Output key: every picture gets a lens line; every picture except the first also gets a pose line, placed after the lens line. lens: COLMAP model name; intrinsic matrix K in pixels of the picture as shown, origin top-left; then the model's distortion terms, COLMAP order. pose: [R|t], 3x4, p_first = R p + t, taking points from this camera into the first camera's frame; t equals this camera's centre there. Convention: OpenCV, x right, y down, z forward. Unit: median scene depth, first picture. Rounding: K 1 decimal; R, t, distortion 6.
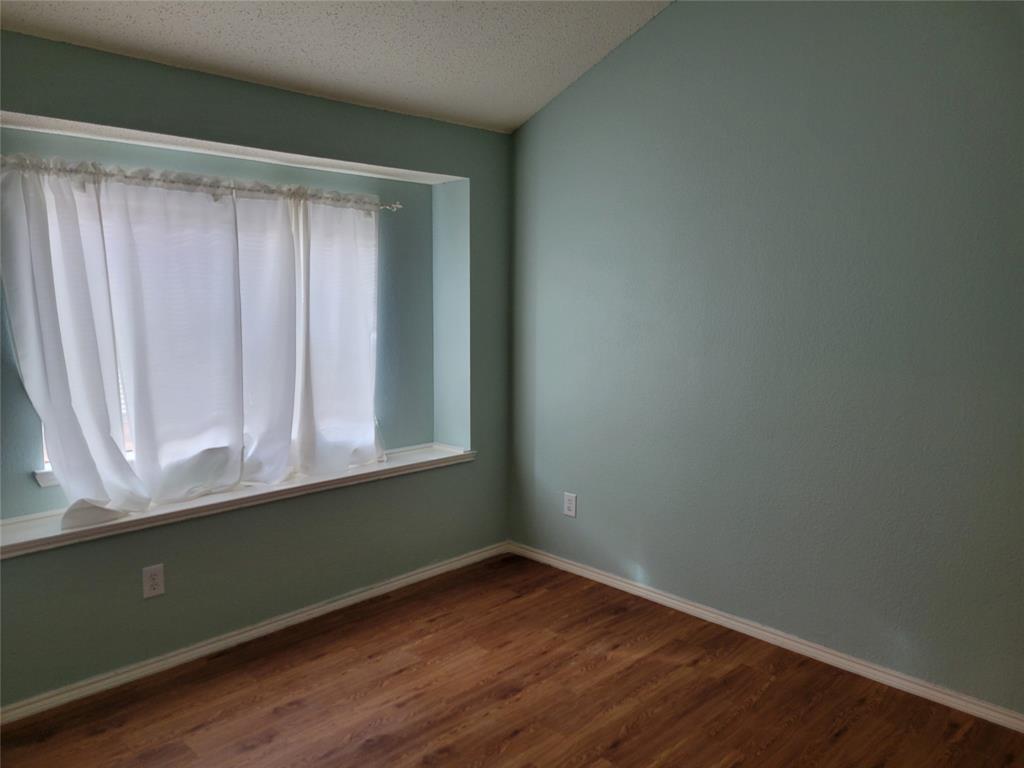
lens RADIAL K [[768.2, 0, 500.8], [0, 768.2, 389.5], [0, 0, 1]] dist [0.050204, -0.014550]
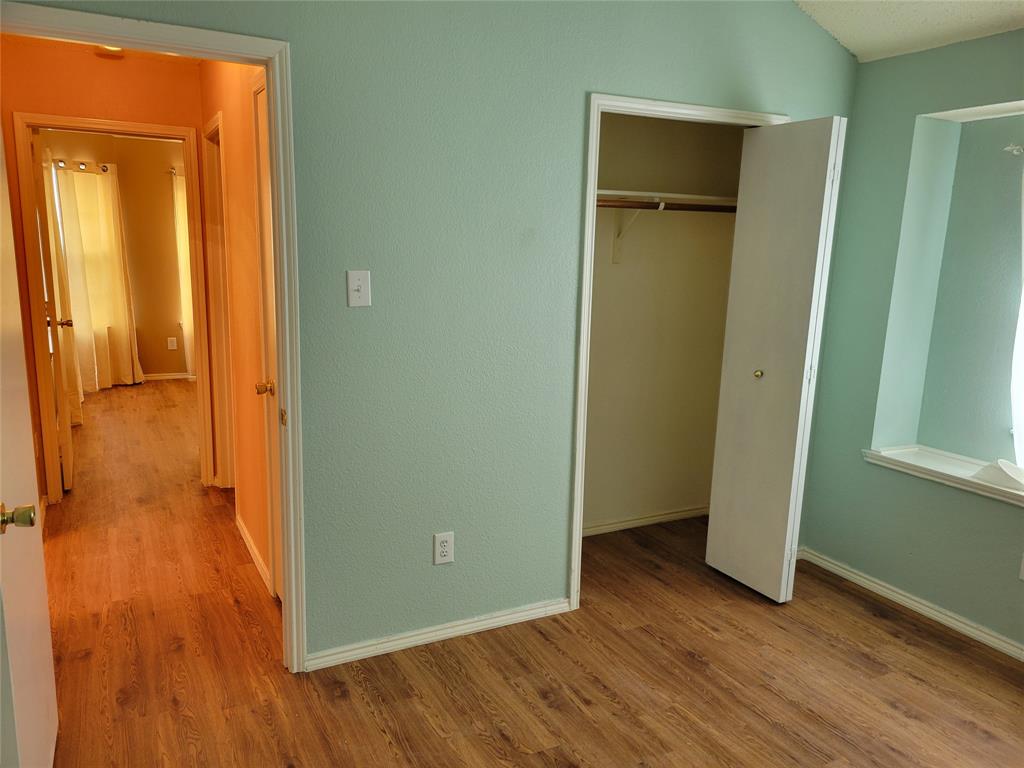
lens RADIAL K [[768.2, 0, 507.7], [0, 768.2, 386.0], [0, 0, 1]] dist [0.050204, -0.014550]
pose [[-0.283042, 0.166922, -0.944471, 0.690923], [-0.156118, 0.963588, 0.217086, -0.089571], [0.946316, 0.208893, -0.246676, 0.642696]]
